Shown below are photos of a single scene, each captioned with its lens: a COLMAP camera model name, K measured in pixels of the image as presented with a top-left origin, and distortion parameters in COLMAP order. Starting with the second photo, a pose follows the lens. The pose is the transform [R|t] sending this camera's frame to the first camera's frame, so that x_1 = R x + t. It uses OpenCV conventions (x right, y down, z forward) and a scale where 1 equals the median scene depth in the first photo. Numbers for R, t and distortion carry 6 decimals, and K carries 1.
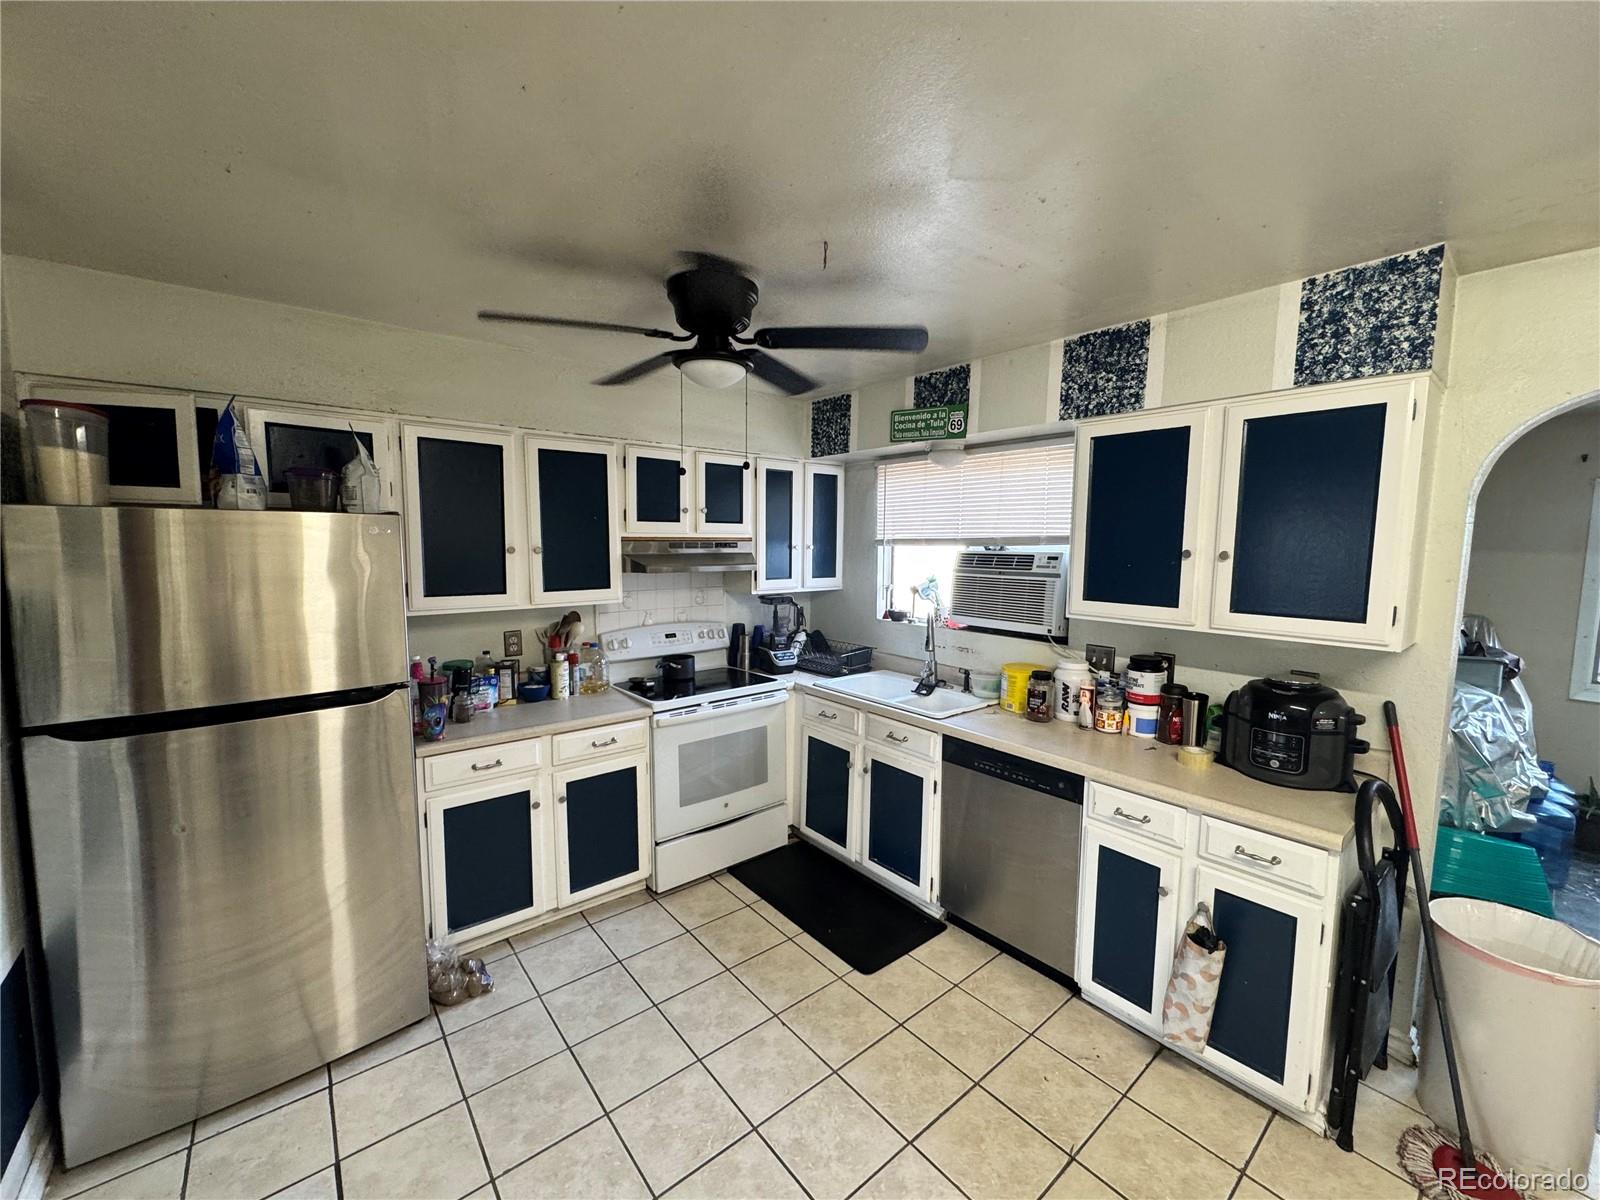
lens RADIAL K [[643.4, 0, 800.0], [0, 643.4, 600.0], [0, 0, 1]] dist [0.000361, -0.000177]
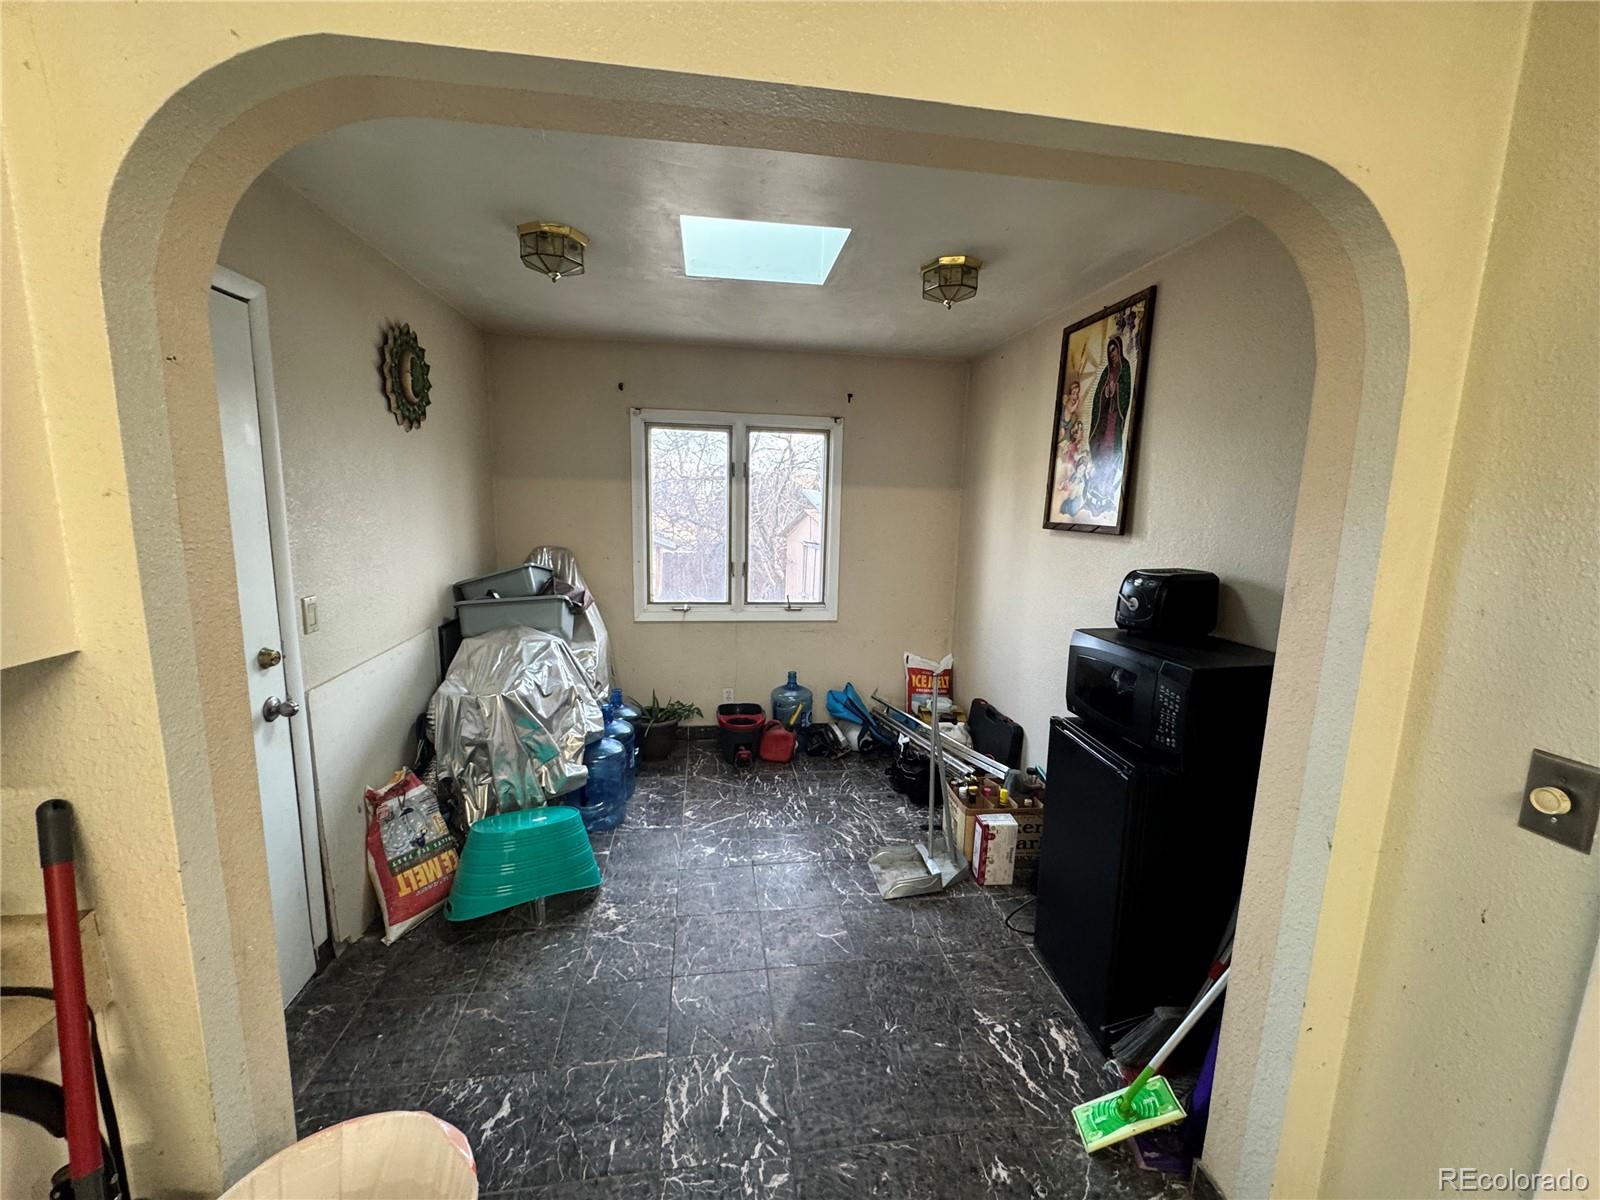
lens RADIAL K [[643.4, 0, 800.0], [0, 643.4, 600.0], [0, 0, 1]] dist [0.000361, -0.000177]
pose [[0.515521, -0.132736, 0.846534, 0.537793], [0.057988, 0.991069, 0.120085, 0.009744], [-0.854913, -0.012818, 0.518613, 0.264237]]
